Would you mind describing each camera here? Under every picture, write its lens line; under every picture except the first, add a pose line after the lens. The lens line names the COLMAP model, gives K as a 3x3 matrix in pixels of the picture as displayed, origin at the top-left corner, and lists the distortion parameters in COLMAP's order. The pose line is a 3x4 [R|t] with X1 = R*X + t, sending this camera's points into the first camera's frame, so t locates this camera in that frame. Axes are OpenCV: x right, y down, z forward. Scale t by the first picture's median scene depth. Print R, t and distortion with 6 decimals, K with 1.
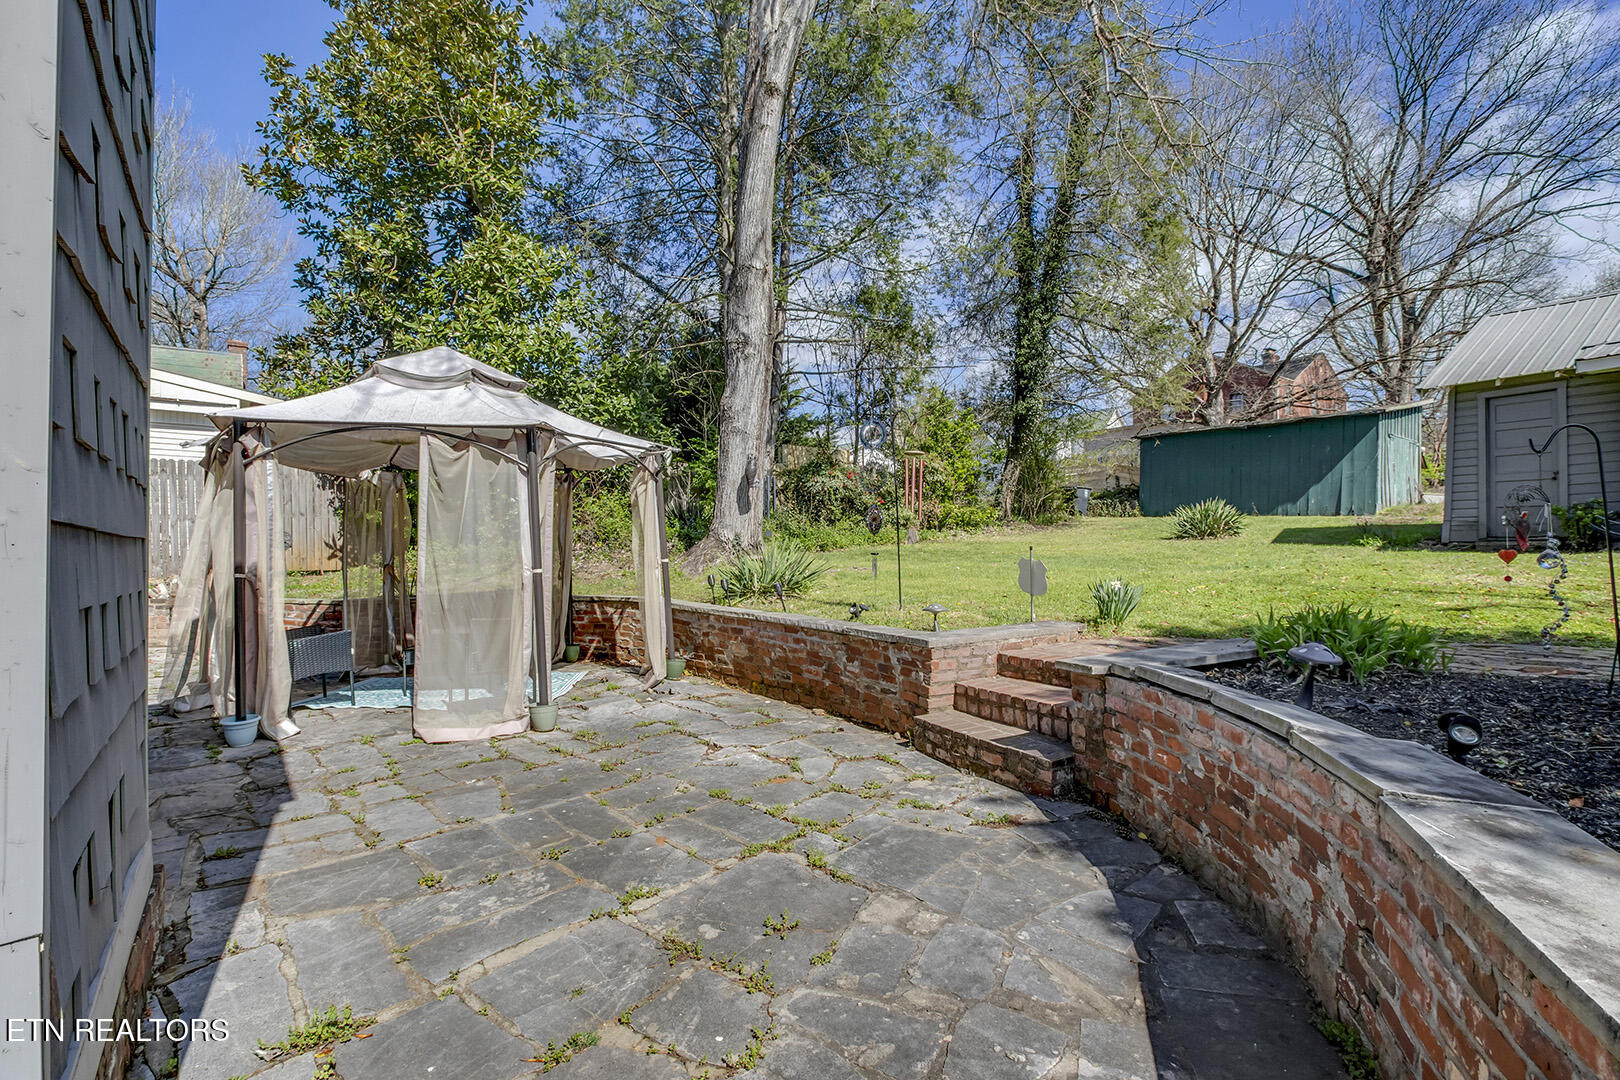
lens RADIAL K [[775.3, 0, 813.6], [0, 775.3, 549.8], [0, 0, 1]] dist [-0.023640, 0.000051]
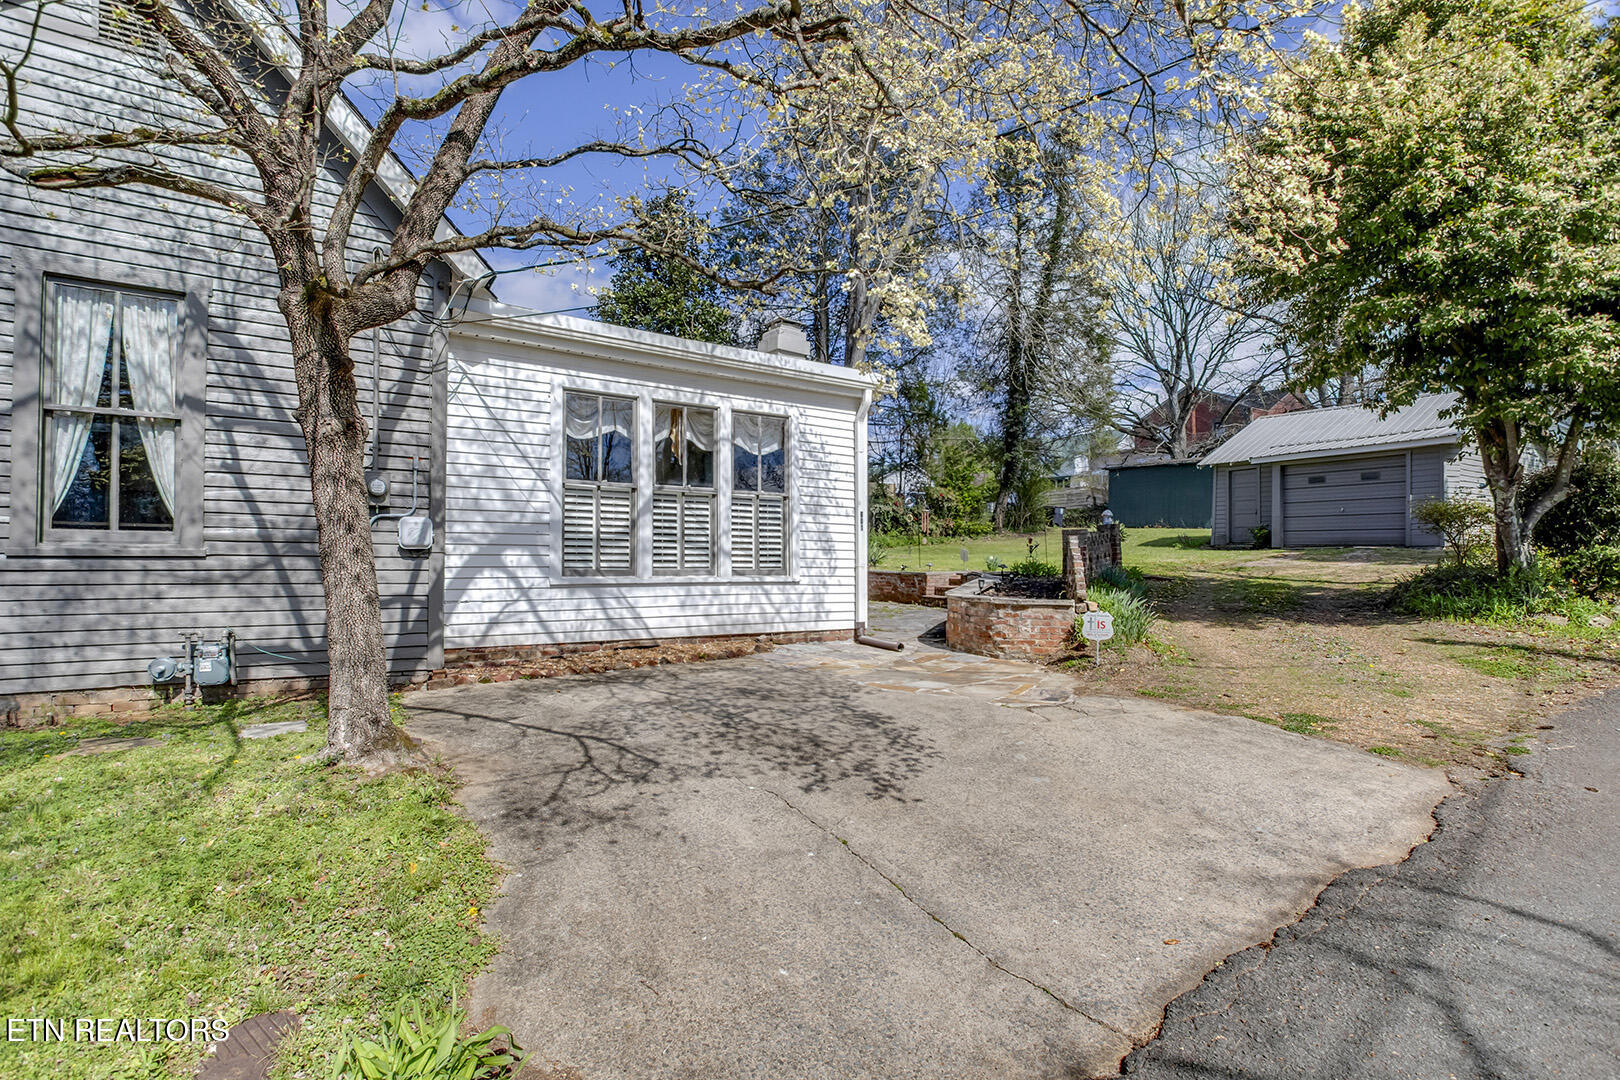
lens RADIAL K [[775.3, 0, 813.6], [0, 775.3, 549.8], [0, 0, 1]] dist [-0.023640, 0.000051]
pose [[0.998819, 0.006188, -0.048197, -0.047506], [-0.006415, 0.999969, -0.004558, 0.010572], [0.048167, 0.004862, 0.998827, -0.639846]]
